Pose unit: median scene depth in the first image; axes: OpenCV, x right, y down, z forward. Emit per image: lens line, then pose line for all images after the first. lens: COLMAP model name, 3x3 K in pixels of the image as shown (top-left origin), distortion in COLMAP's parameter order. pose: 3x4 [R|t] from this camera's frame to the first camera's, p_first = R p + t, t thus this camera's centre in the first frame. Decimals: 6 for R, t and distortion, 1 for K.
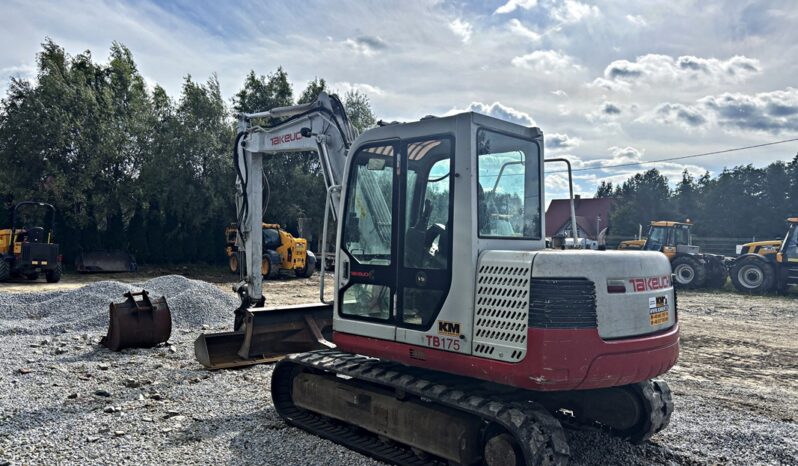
lens RADIAL K [[612.0, 0, 399.3], [0, 612.0, 236.2], [0, 0, 1]] dist [0.024942, -0.001798]
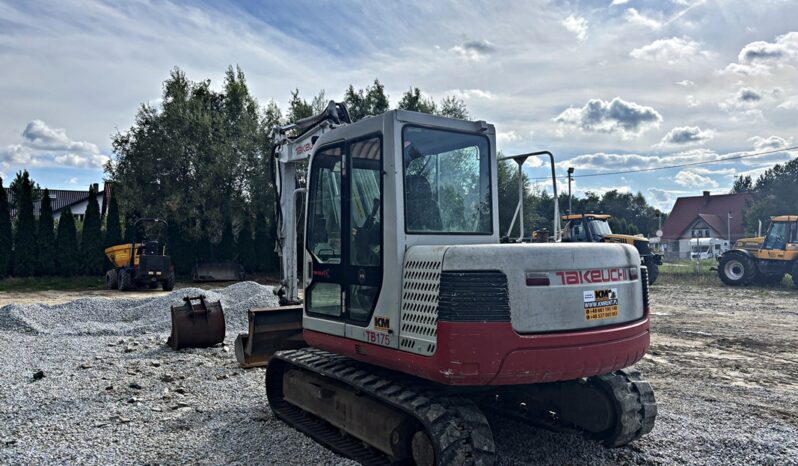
lens RADIAL K [[612.0, 0, 399.3], [0, 612.0, 236.2], [0, 0, 1]] dist [0.024942, -0.001798]
pose [[0.980363, -0.029045, -0.195052, 0.057721], [0.026849, 0.999543, -0.013896, 0.003795], [0.195367, 0.008387, 0.980694, 0.001672]]
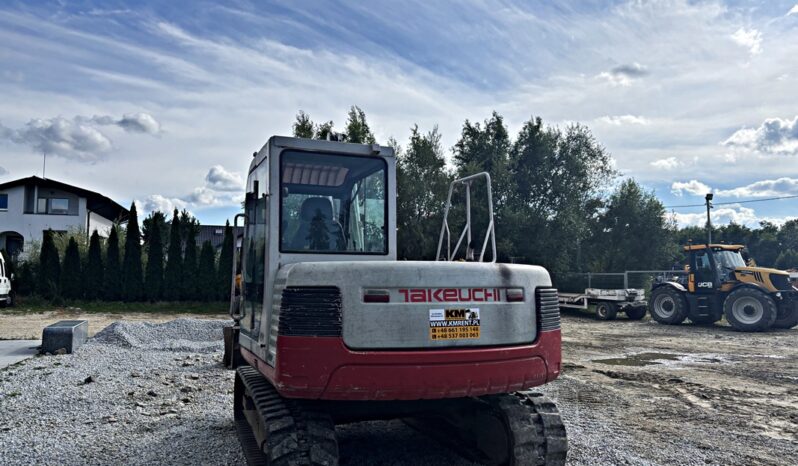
lens RADIAL K [[609.9, 0, 391.8], [0, 609.9, 241.1], [0, 0, 1]] dist [0.049987, -0.047335]
pose [[0.898151, -0.042404, -0.437637, 0.140592], [0.014957, 0.997709, -0.065974, 0.010365], [0.439432, 0.052709, 0.896728, 0.024478]]
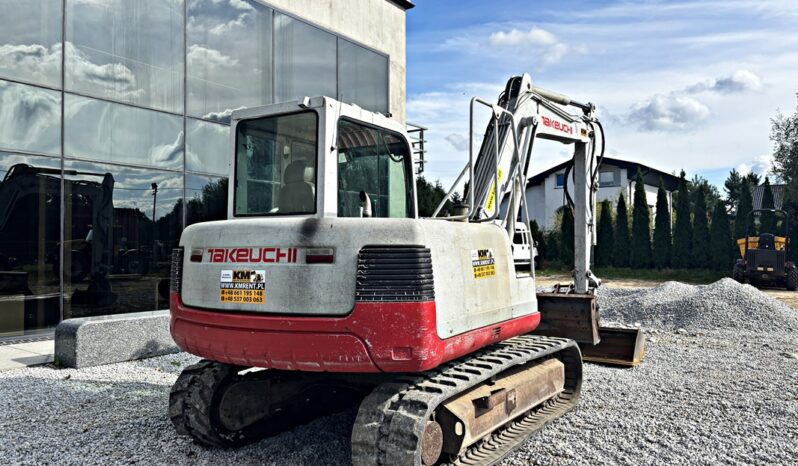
lens RADIAL K [[607.1, 0, 402.4], [0, 607.1, 236.7], [0, 0, 1]] dist [0.042821, -0.048891]
pose [[0.196982, -0.037155, -0.979703, 0.243224], [0.013151, 0.999292, -0.035254, 0.015831], [0.980319, -0.005940, 0.197331, 0.198371]]
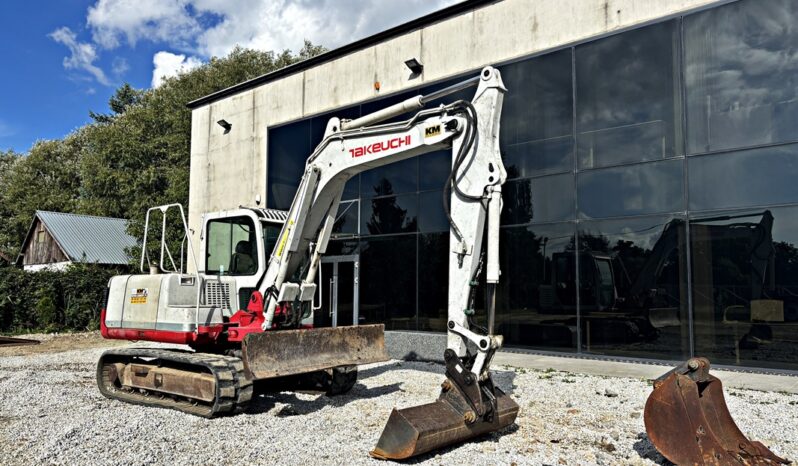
lens RADIAL K [[606.0, 0, 404.3], [0, 606.0, 237.9], [0, 0, 1]] dist [0.045208, -0.053668]
pose [[-0.993312, -0.030041, -0.111483, -0.036903], [-0.019271, 0.995151, -0.096454, 0.015282], [0.113840, -0.093660, -0.989074, 0.618061]]
